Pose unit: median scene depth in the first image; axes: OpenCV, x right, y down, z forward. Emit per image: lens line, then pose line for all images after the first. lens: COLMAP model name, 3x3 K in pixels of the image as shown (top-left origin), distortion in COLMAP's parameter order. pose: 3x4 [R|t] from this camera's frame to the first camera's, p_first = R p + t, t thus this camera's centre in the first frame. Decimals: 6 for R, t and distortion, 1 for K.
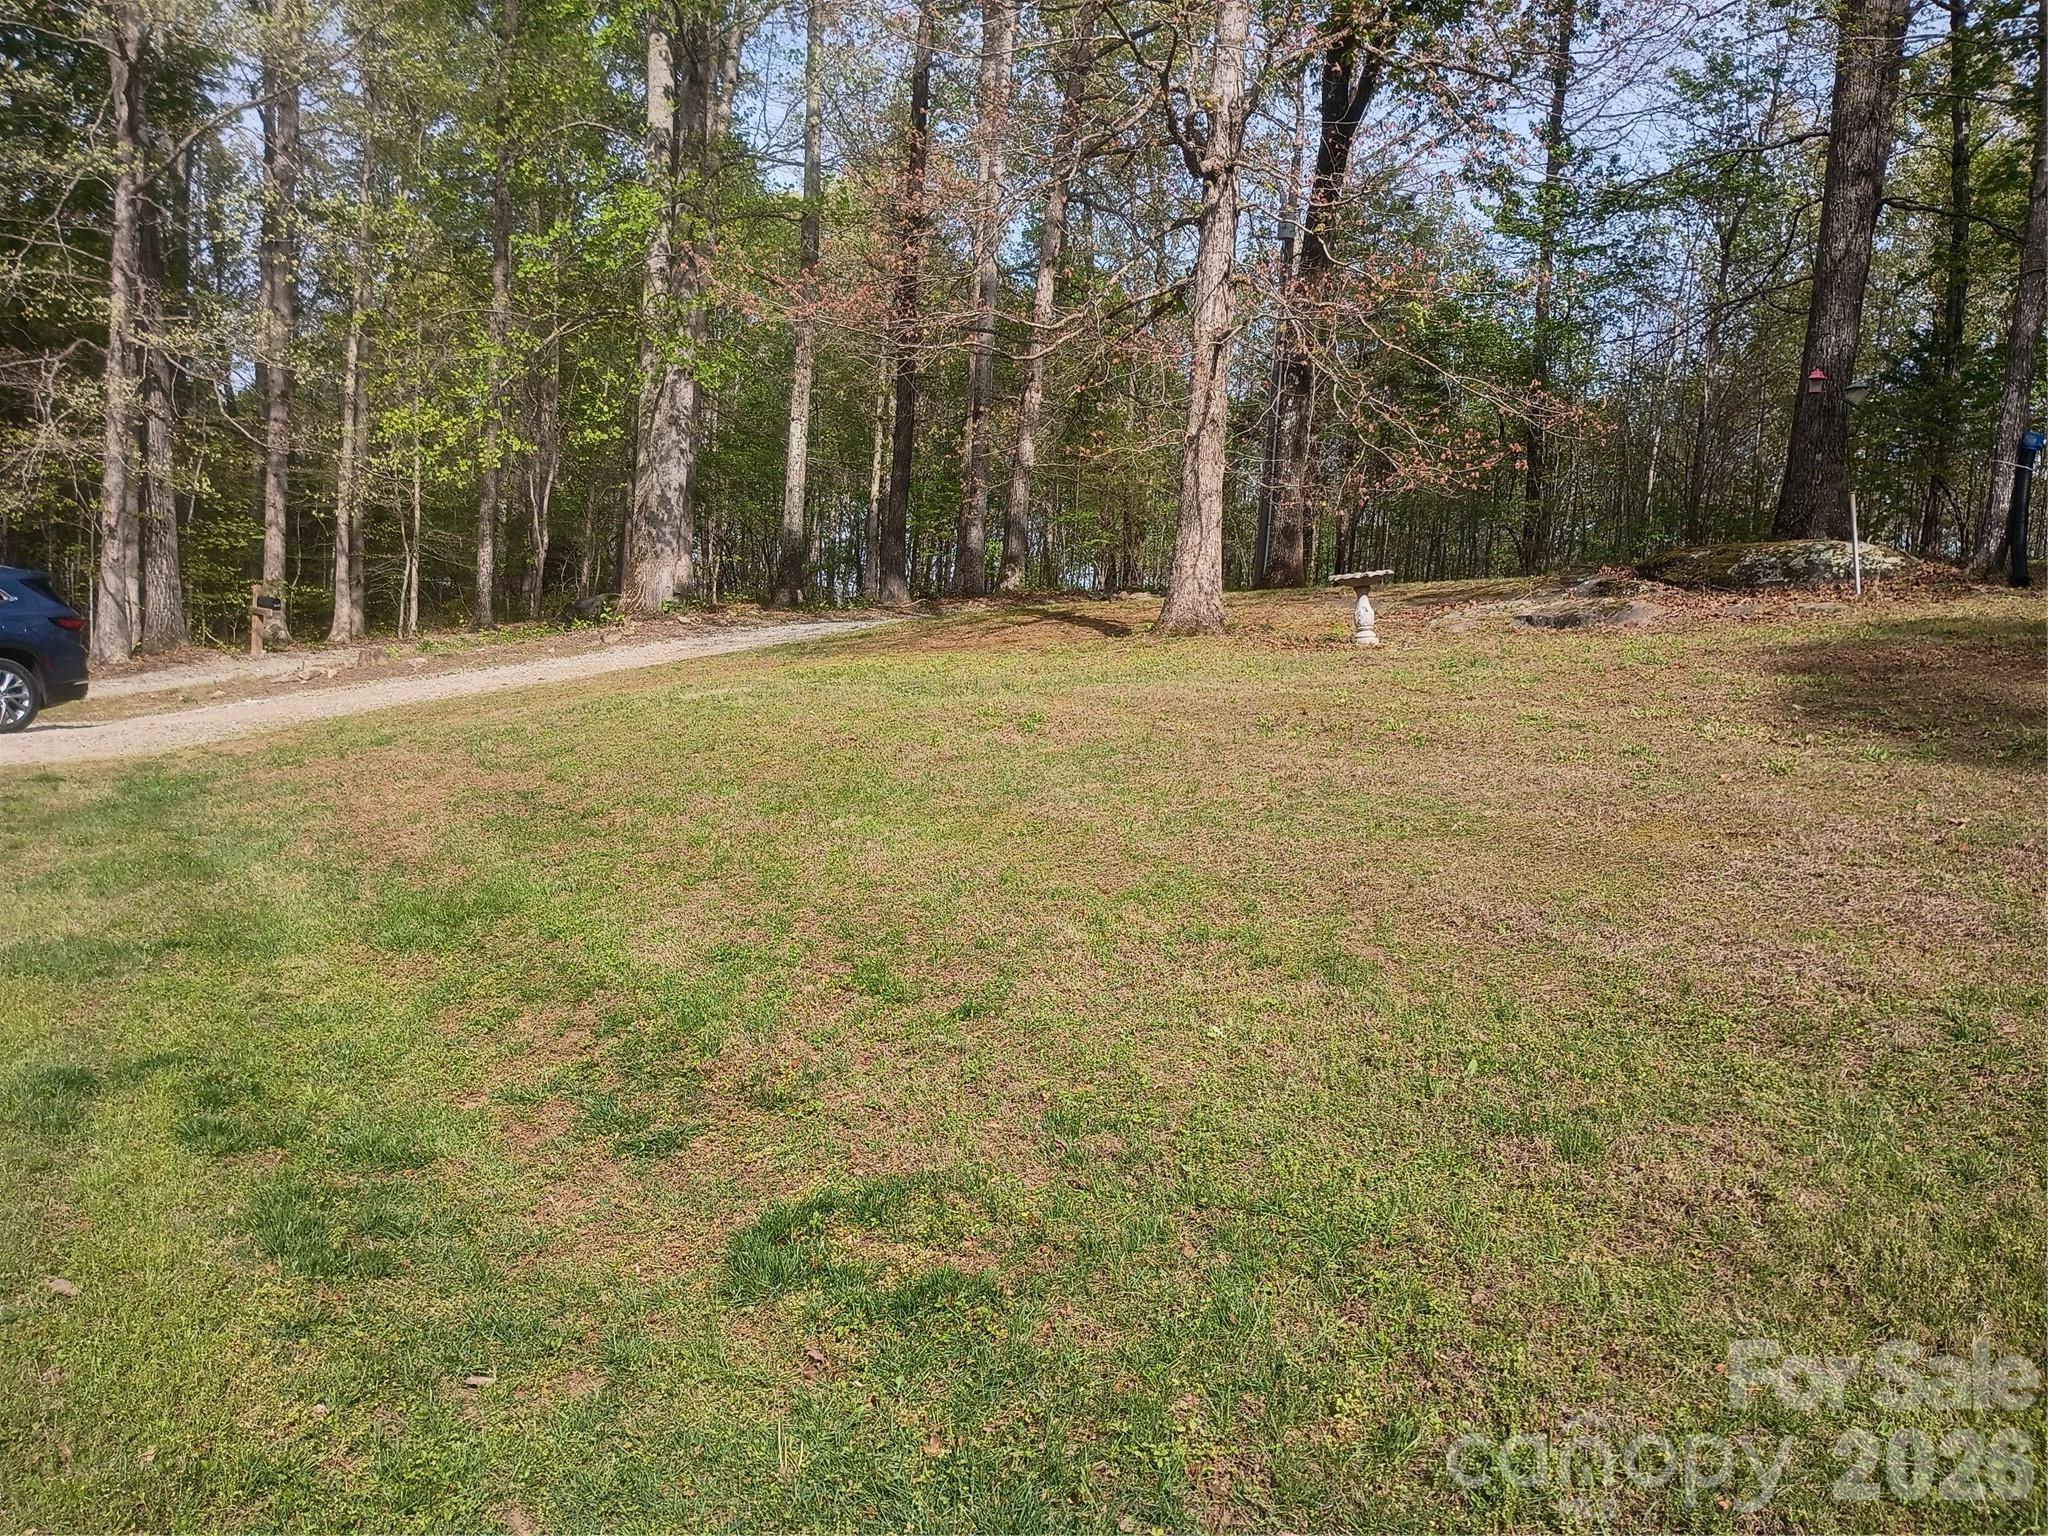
lens RADIAL K [[1675.0, 0, 1031.5], [0, 1675.0, 754.6], [0, 0, 1]] dist [0.052457, -0.083100]
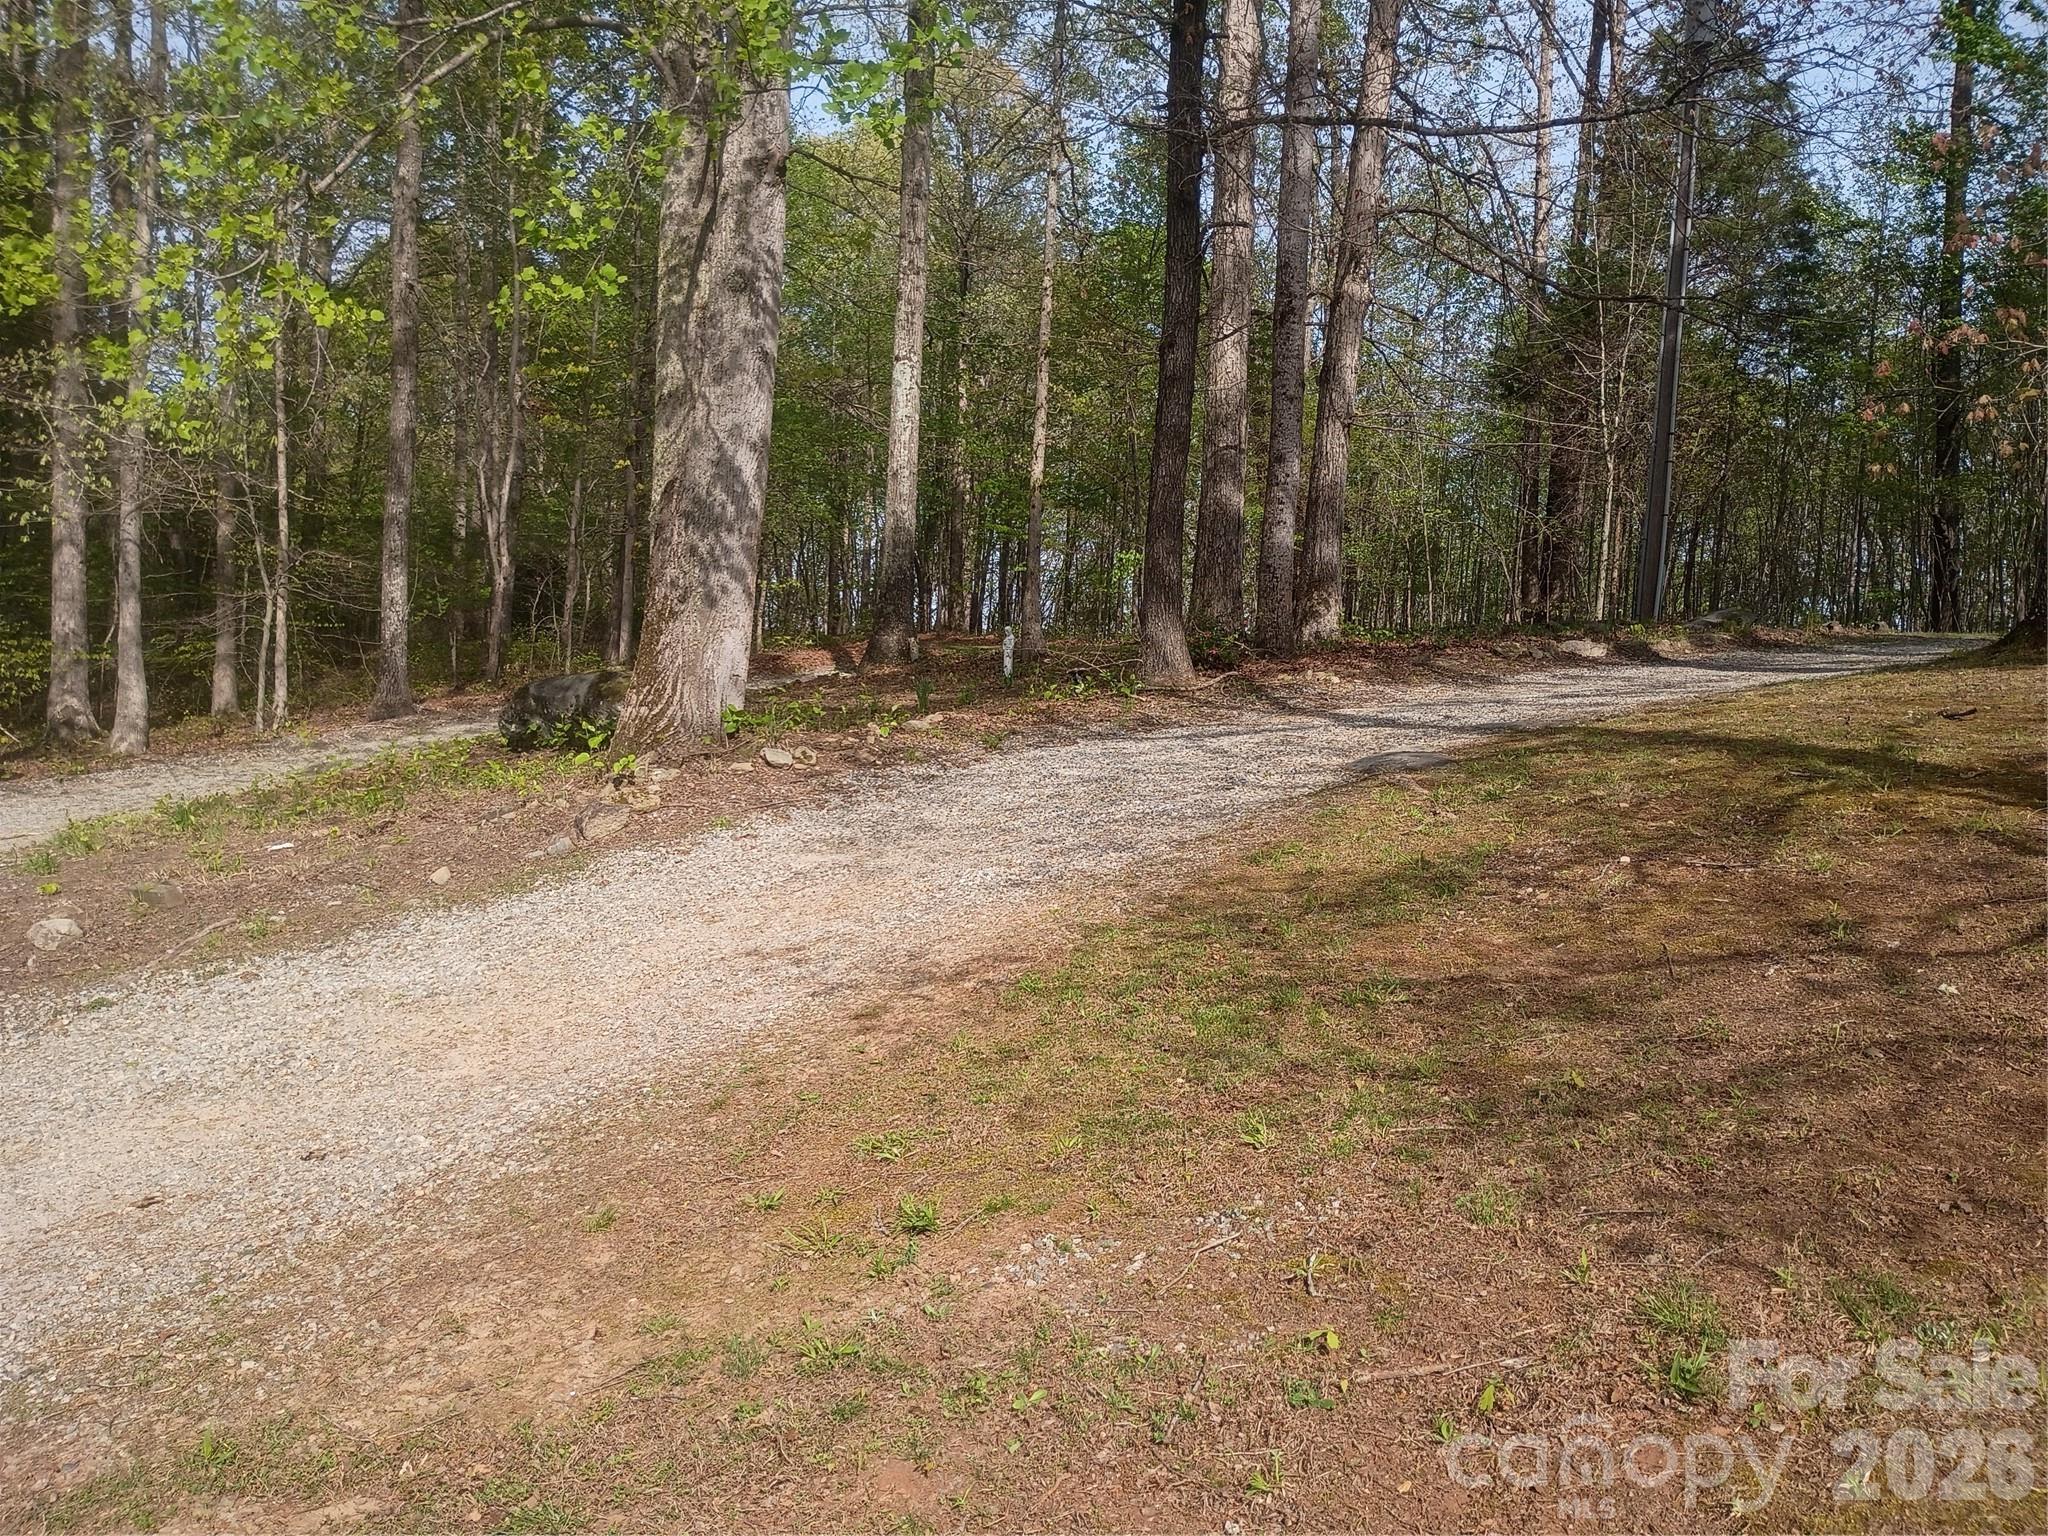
lens RADIAL K [[1675.0, 0, 1018.3], [0, 1675.0, 780.0], [0, 0, 1]] dist [0.052457, -0.083100]
pose [[0.999899, -0.012535, -0.006705, -0.142264], [0.012594, 0.999882, 0.008779, -0.076025], [0.006594, -0.008863, 0.999939, 0.575222]]
